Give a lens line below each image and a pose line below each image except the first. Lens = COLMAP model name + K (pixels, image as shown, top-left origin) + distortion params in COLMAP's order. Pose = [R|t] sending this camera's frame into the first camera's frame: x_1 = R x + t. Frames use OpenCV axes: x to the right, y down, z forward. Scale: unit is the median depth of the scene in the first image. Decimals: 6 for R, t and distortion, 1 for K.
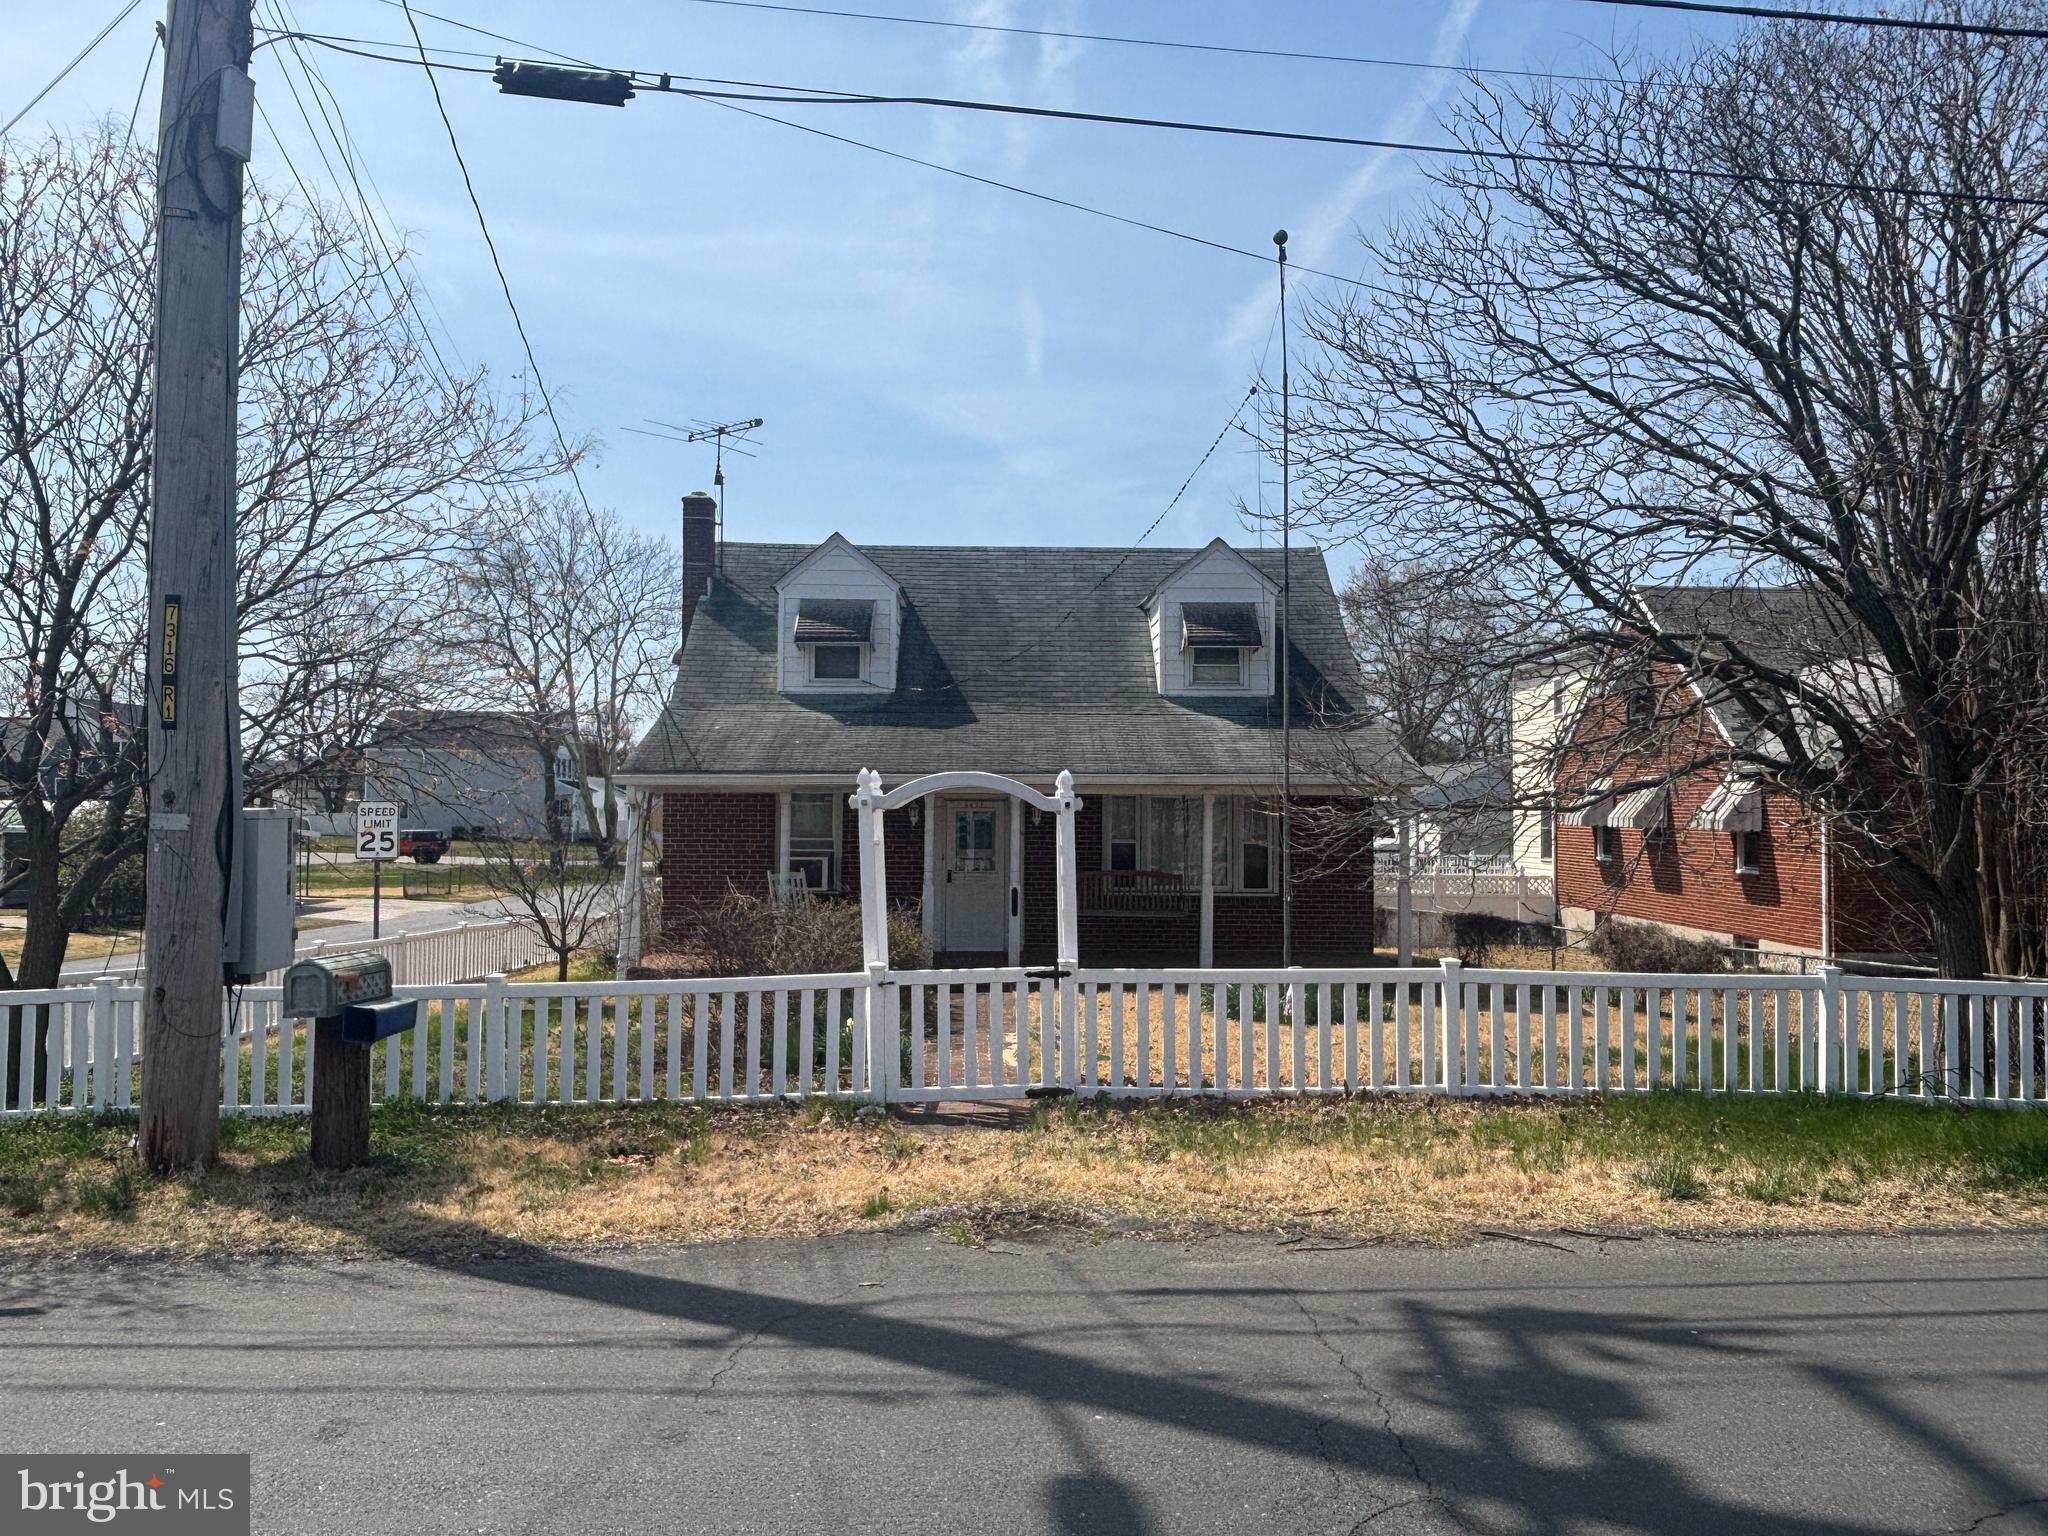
lens RADIAL K [[1500.7, 0, 1024.3], [0, 1500.7, 763.7], [0, 0, 1]] dist [0.033540, 0.001139]
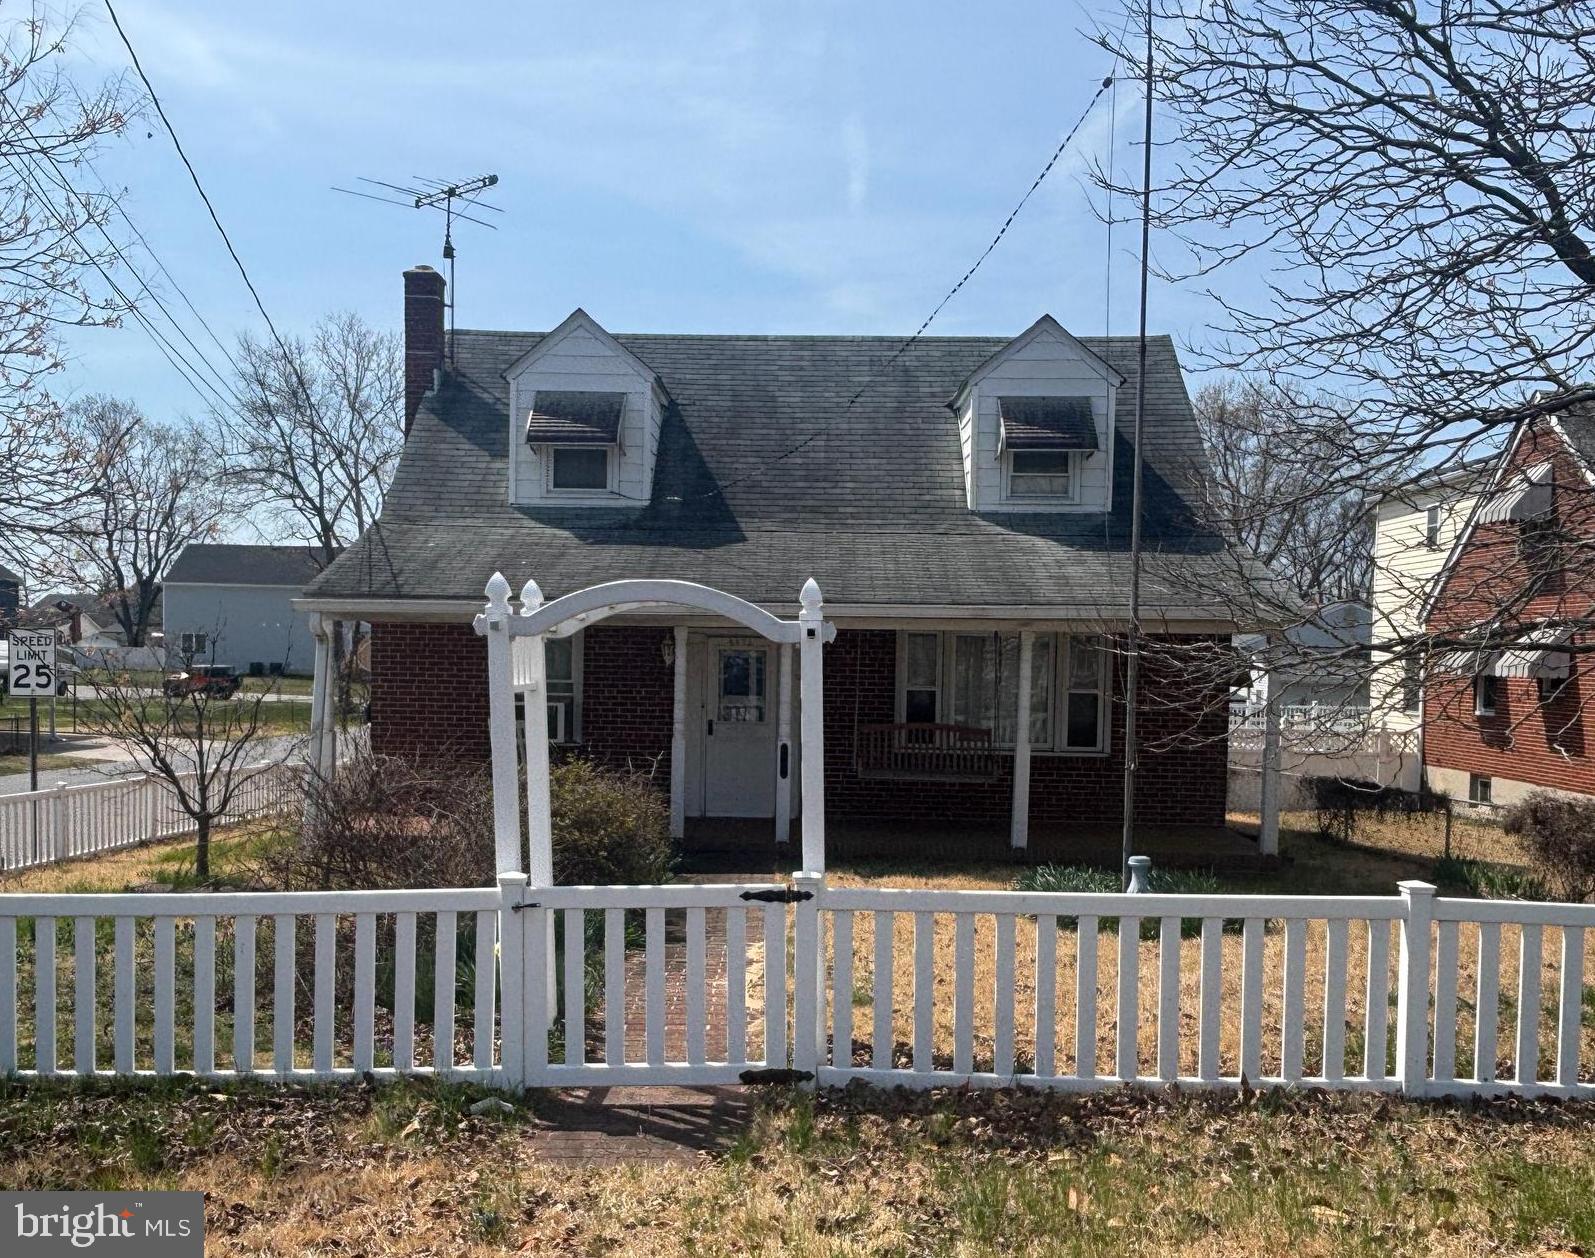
lens RADIAL K [[1397.6, 0, 761.3], [0, 1397.6, 718.1], [0, 0, 1]] dist [0.044994, -0.014535]
pose [[0.998088, 0.013754, -0.060265, 0.024013], [-0.009138, 0.997049, 0.076220, 0.010088], [0.061136, -0.075524, 0.995268, 0.221196]]
